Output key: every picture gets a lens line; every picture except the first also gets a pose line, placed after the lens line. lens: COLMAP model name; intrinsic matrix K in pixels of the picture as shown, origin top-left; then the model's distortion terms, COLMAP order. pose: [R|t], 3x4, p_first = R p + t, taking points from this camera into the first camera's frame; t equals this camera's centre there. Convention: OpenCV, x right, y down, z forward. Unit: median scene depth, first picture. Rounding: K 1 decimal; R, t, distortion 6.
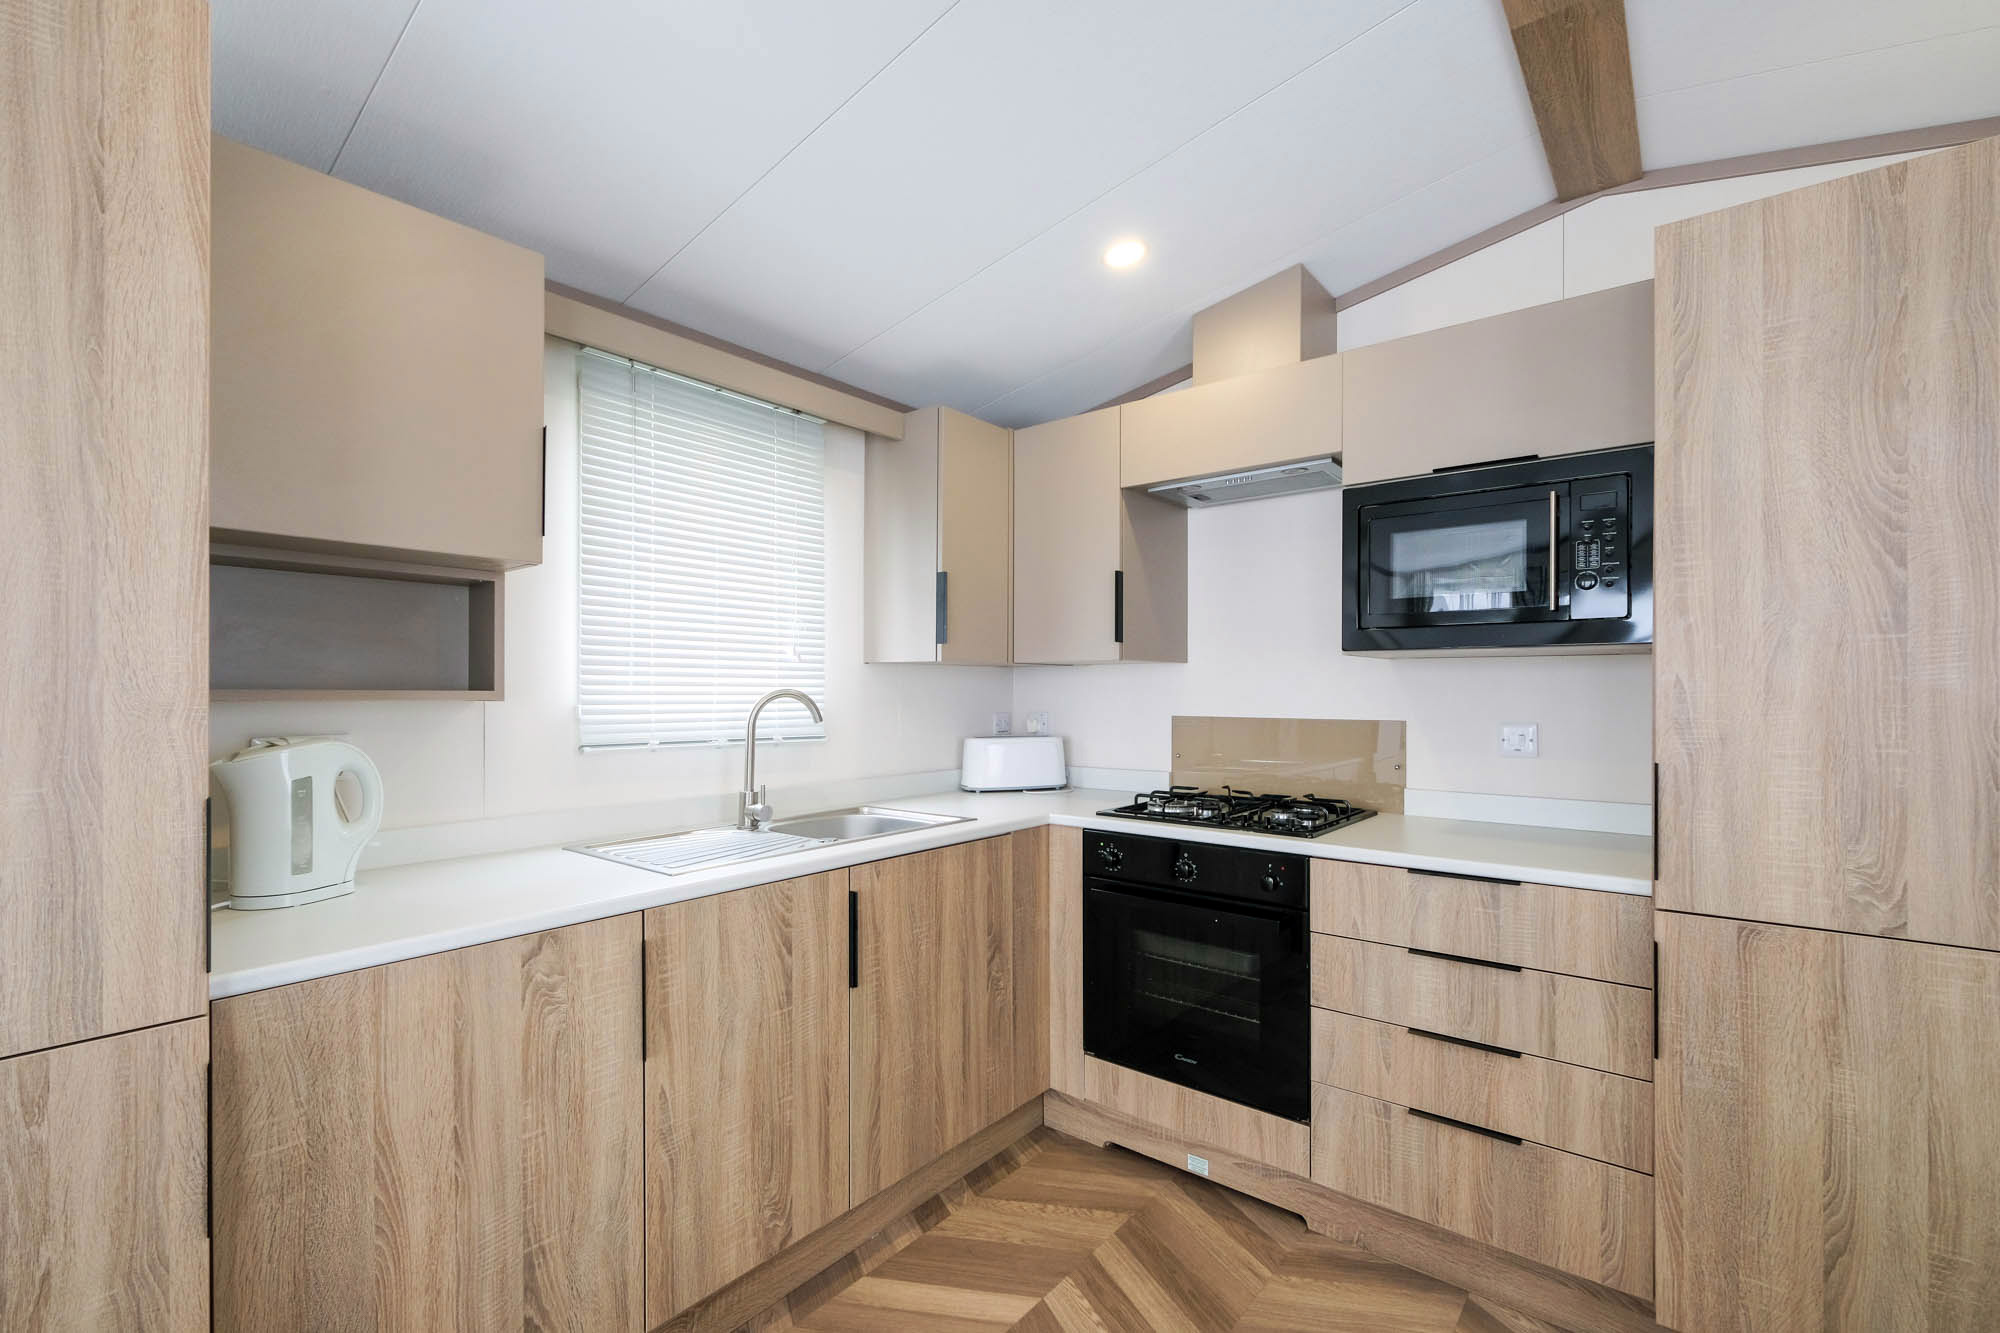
lens RADIAL K [[868.2, 0, 1000.5], [0, 868.2, 682.9], [0, 0, 1]] dist [-0.004296, -0.000378]
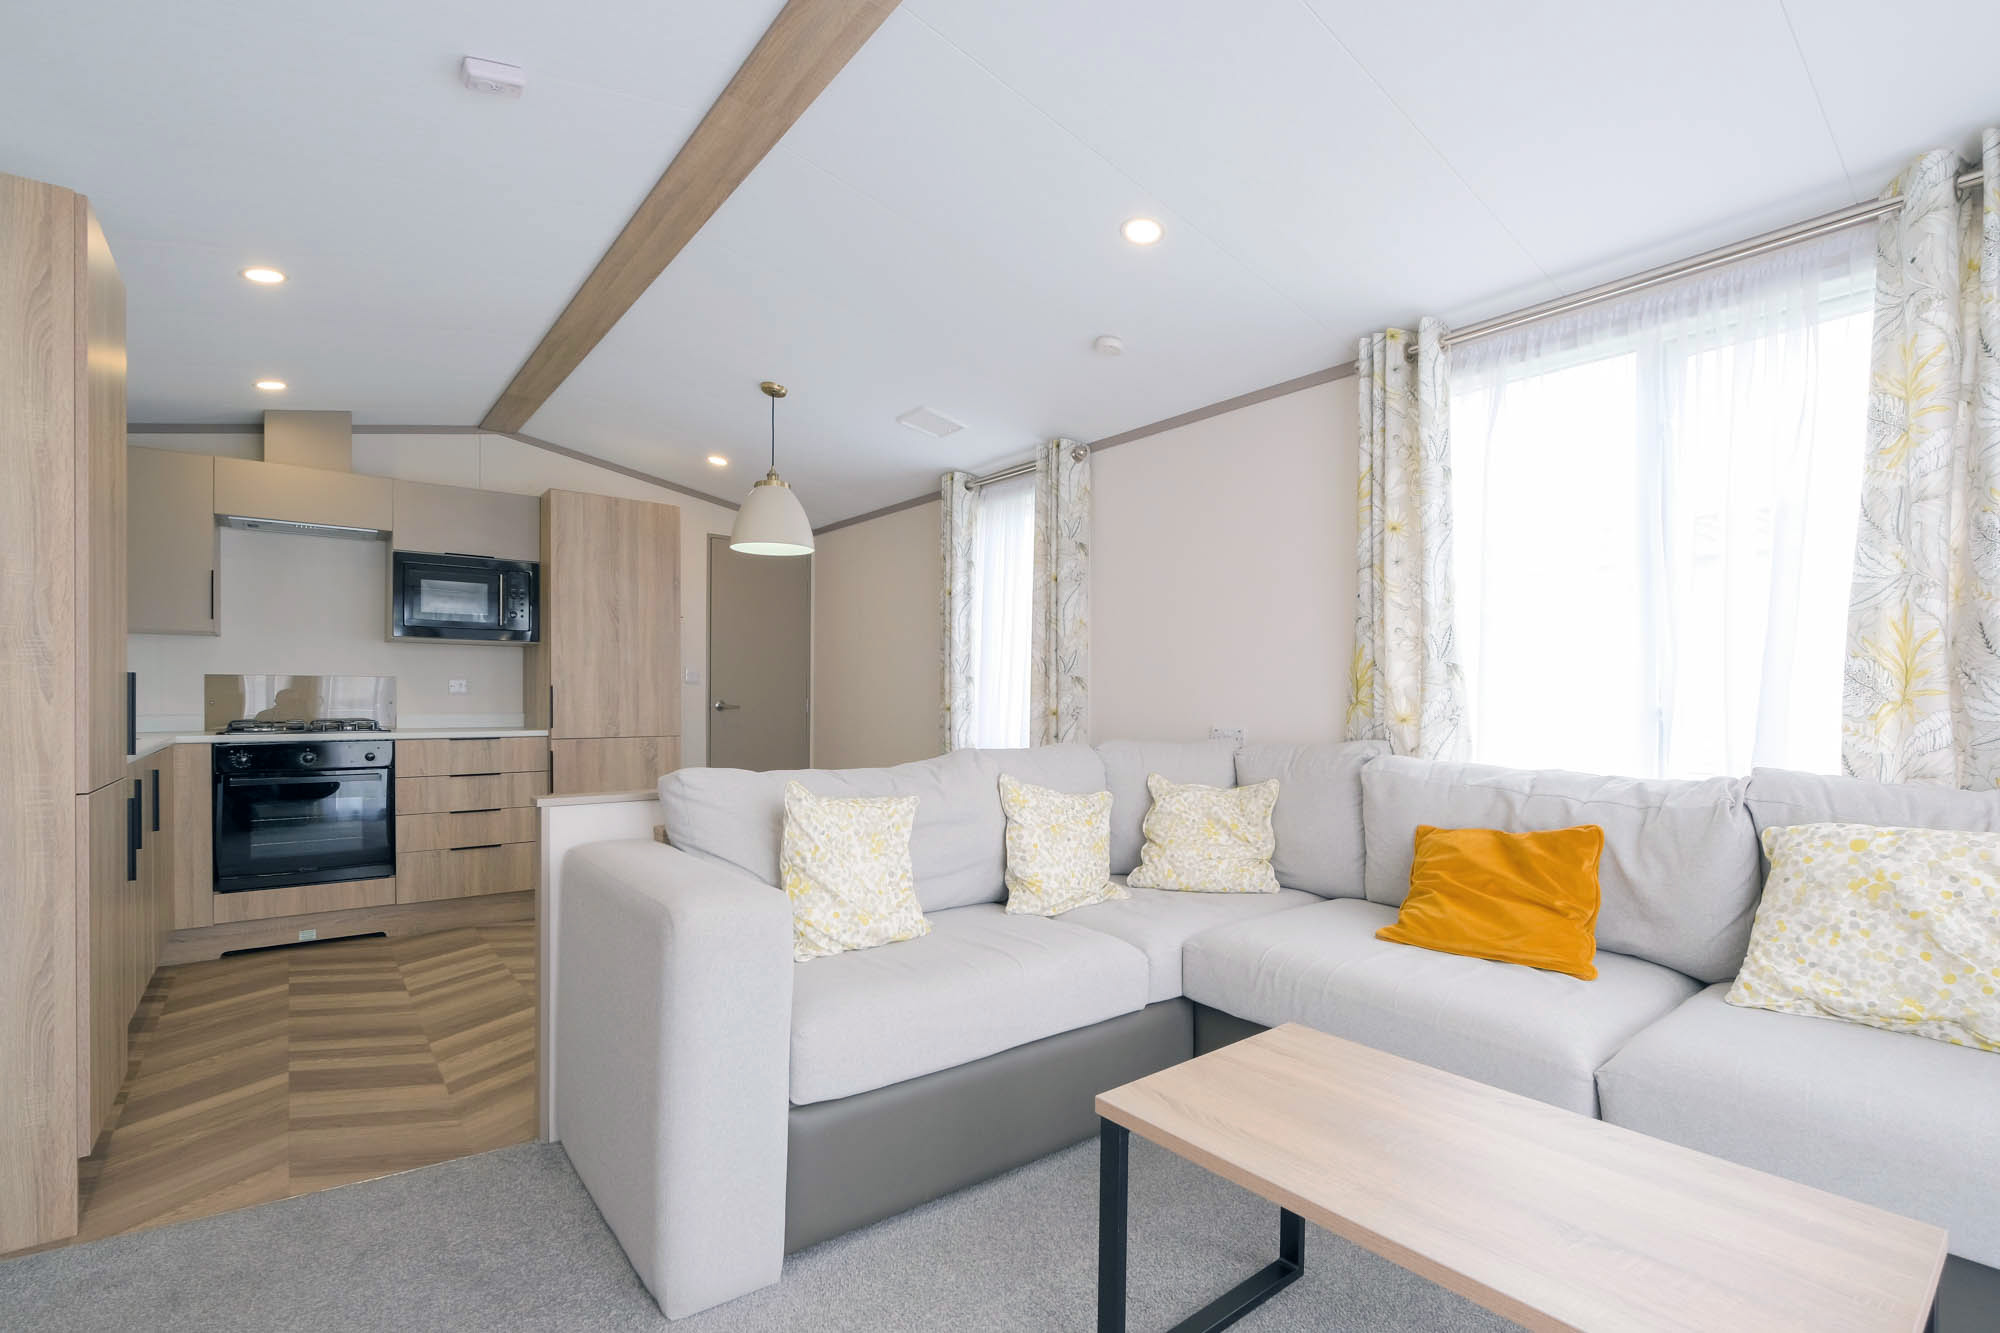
lens RADIAL K [[888.8, 0, 999.4], [0, 888.8, 709.4], [0, 0, 1]] dist [-0.000254, -0.000034]
pose [[0.217145, -0.012779, 0.976056, -1.351672], [-0.007998, 0.999857, 0.014870, 0.092672], [-0.976107, -0.011036, 0.217011, -0.798281]]
